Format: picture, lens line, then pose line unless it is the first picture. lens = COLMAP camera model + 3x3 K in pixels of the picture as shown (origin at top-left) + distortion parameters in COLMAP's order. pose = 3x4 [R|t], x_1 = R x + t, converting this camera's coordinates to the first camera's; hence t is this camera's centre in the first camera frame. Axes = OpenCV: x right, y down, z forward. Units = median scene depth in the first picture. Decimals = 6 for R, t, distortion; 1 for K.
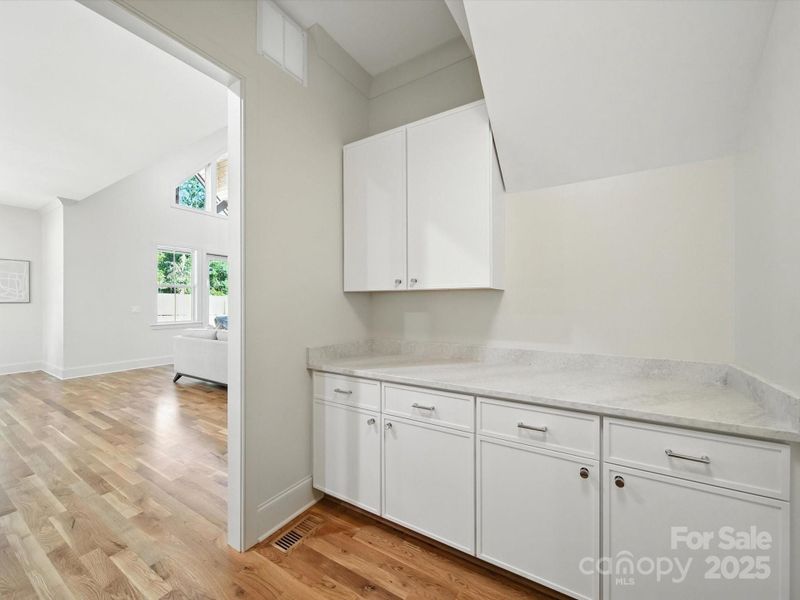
lens RADIAL K [[317.4, 0, 397.6], [0, 317.4, 297.2], [0, 0, 1]] dist [-0.001362, -0.000787]
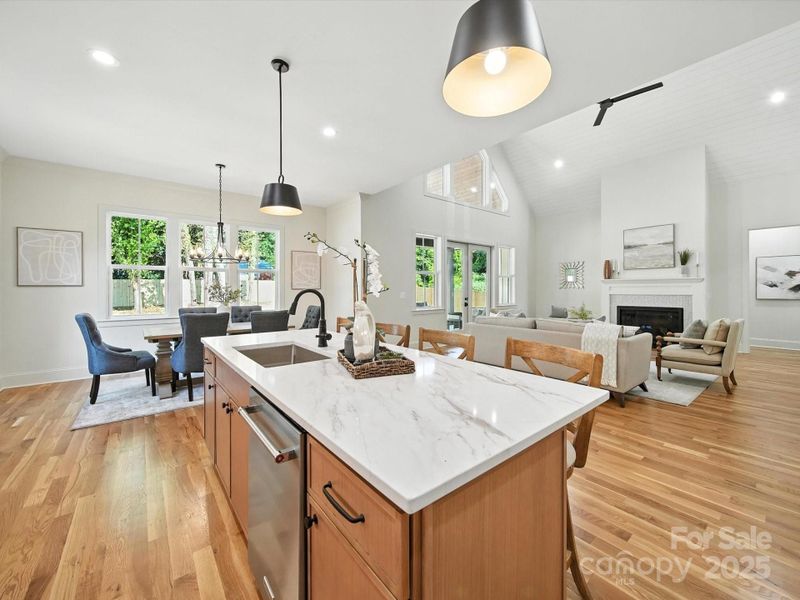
lens RADIAL K [[321.5, 0, 399.4], [0, 321.5, 289.3], [0, 0, 1]] dist [-0.001085, -0.000665]
pose [[0.940363, 0.002643, -0.340162, -0.568961], [0.002465, 0.999891, 0.014581, 0.003053], [0.340164, -0.014550, 0.940254, -0.003833]]
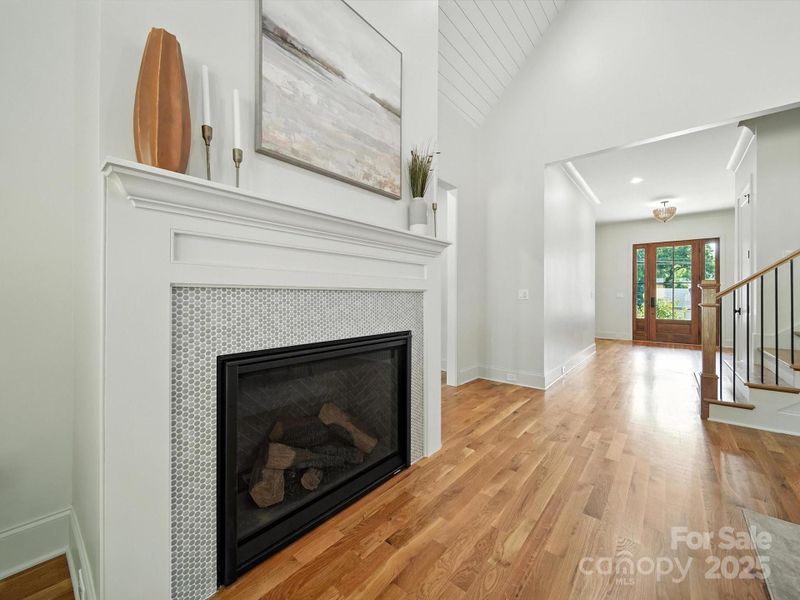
lens RADIAL K [[317.4, 0, 397.6], [0, 317.4, 297.2], [0, 0, 1]] dist [-0.001362, -0.000787]
pose [[0.153649, 0.006292, 0.988105, -0.344146], [-0.012738, 0.999909, -0.004386, 0.057998], [-0.988043, -0.011913, 0.153715, 1.552457]]
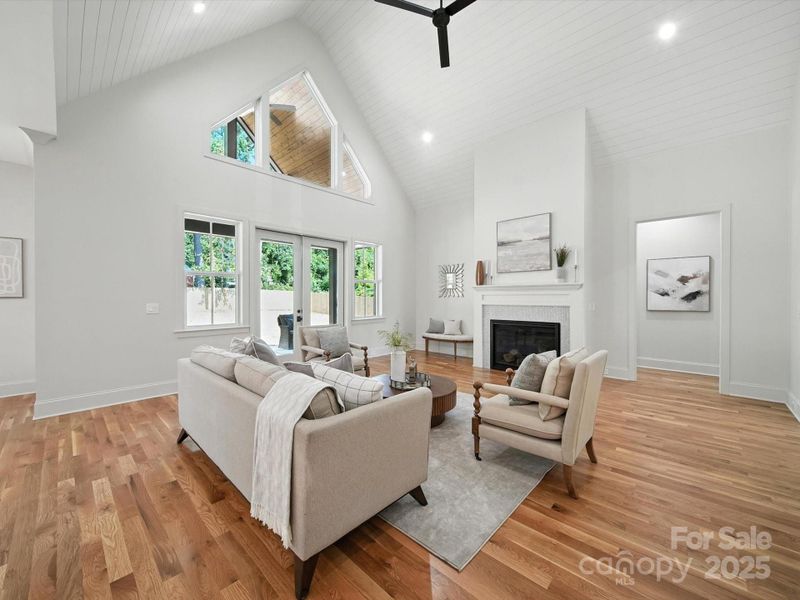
lens RADIAL K [[317.4, 0, 397.6], [0, 317.4, 297.2], [0, 0, 1]] dist [-0.001362, -0.000787]
pose [[0.978573, 0.004579, -0.205848, -0.222295], [-0.000980, 0.999845, 0.017580, 0.003433], [0.205897, -0.017002, 0.978426, 0.545659]]
